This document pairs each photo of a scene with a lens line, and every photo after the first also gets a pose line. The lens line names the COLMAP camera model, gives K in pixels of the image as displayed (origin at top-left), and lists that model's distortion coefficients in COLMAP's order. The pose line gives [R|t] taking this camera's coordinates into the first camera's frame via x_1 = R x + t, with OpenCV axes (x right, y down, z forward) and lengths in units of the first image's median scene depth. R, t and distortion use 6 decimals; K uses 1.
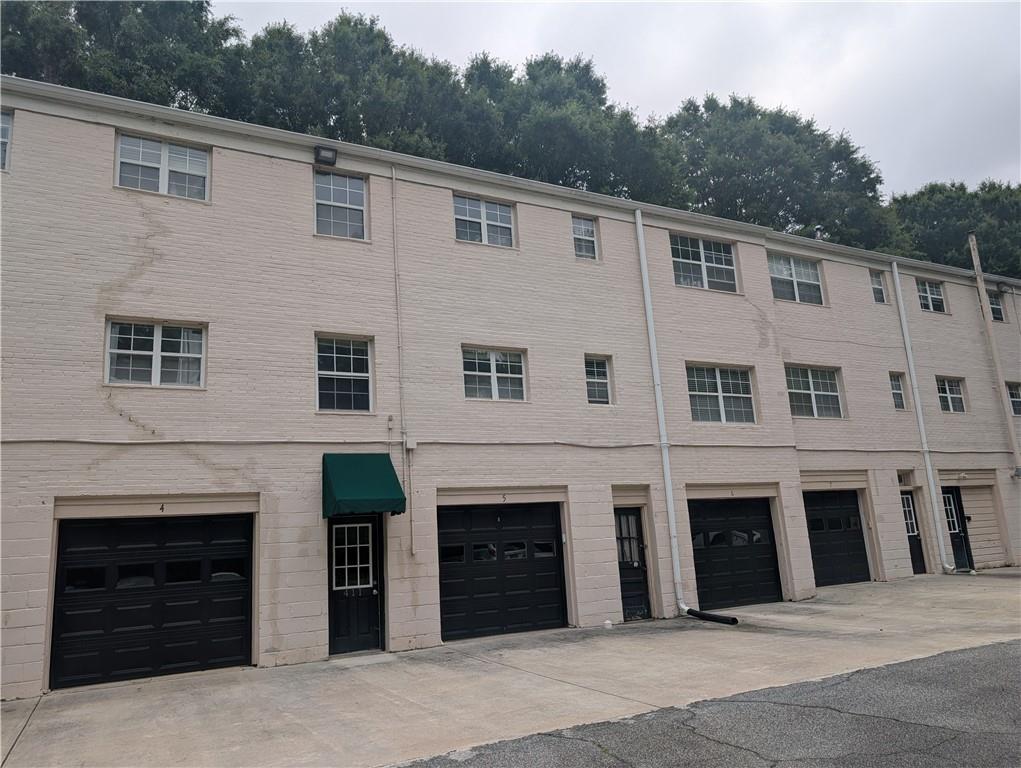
lens RADIAL K [[708.0, 0, 510.5], [0, 708.0, 384.0], [0, 0, 1]] dist [0.015505, -0.000682]
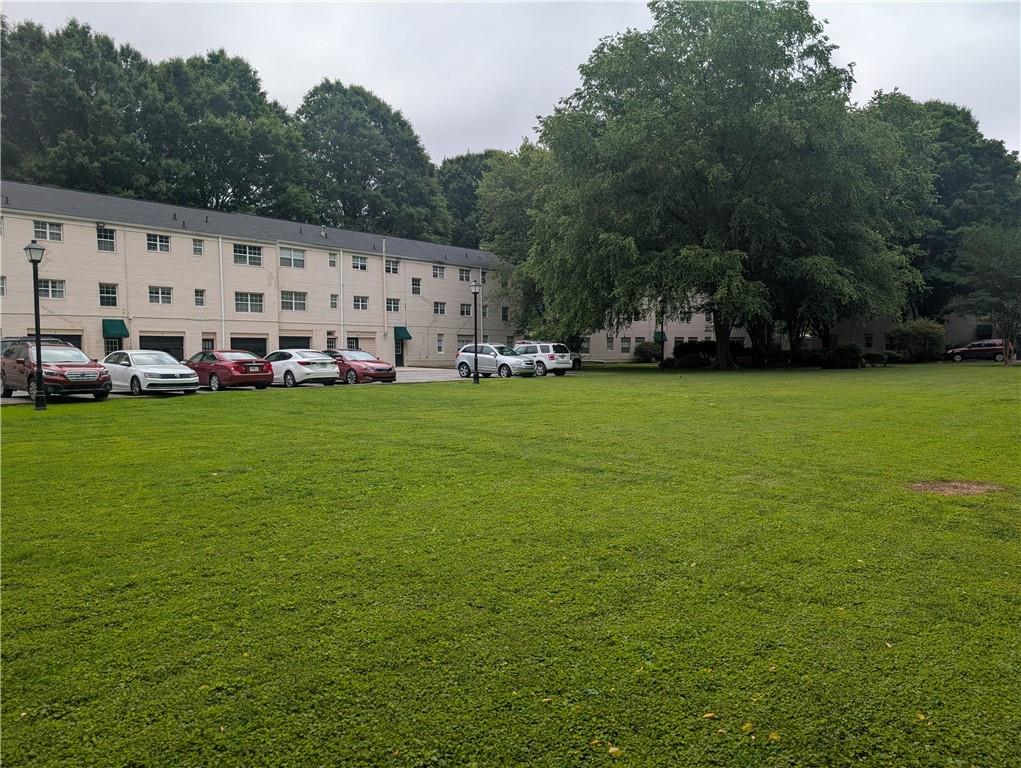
lens RADIAL K [[708.0, 0, 510.5], [0, 708.0, 384.0], [0, 0, 1]] dist [0.015505, -0.000682]
pose [[0.928468, 0.039966, 0.369257, 0.245935], [-0.131009, 0.965532, 0.224909, -0.495585], [-0.347541, -0.257197, 0.901701, -2.258712]]
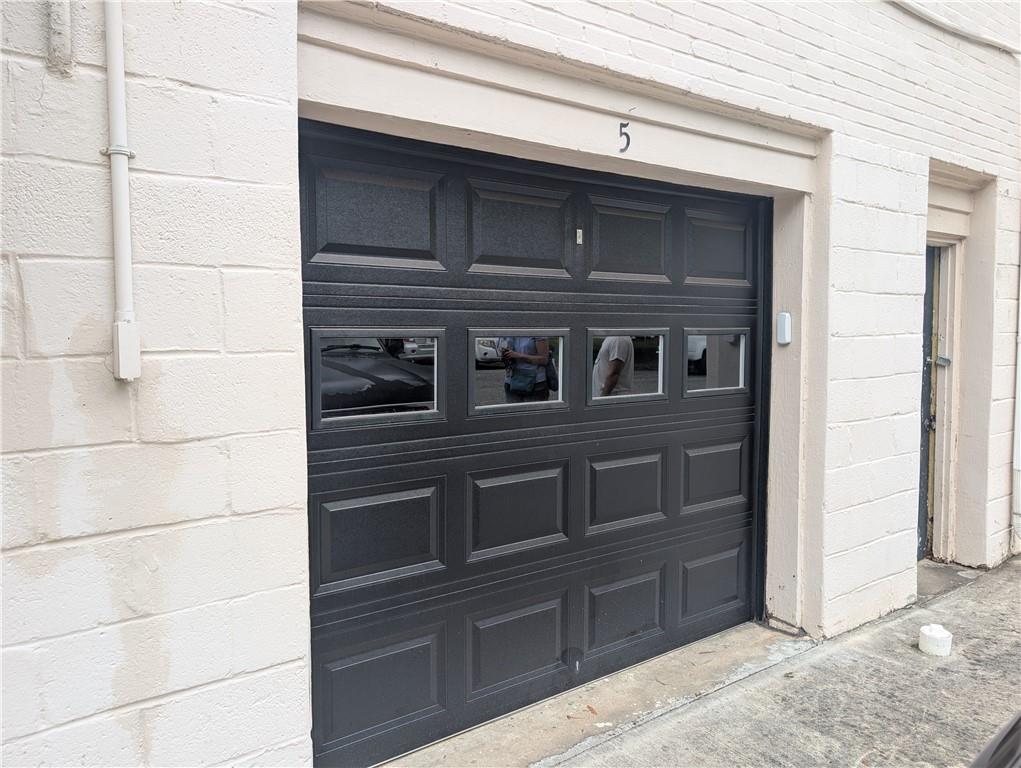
lens RADIAL K [[708.0, 0, 510.5], [0, 708.0, 384.0], [0, 0, 1]] dist [0.015505, -0.000682]
pose [[0.989577, 0.034887, 0.139717, -0.061389], [-0.073300, 0.957148, 0.280170, 0.153139], [-0.123956, -0.287491, 0.949728, 0.676173]]
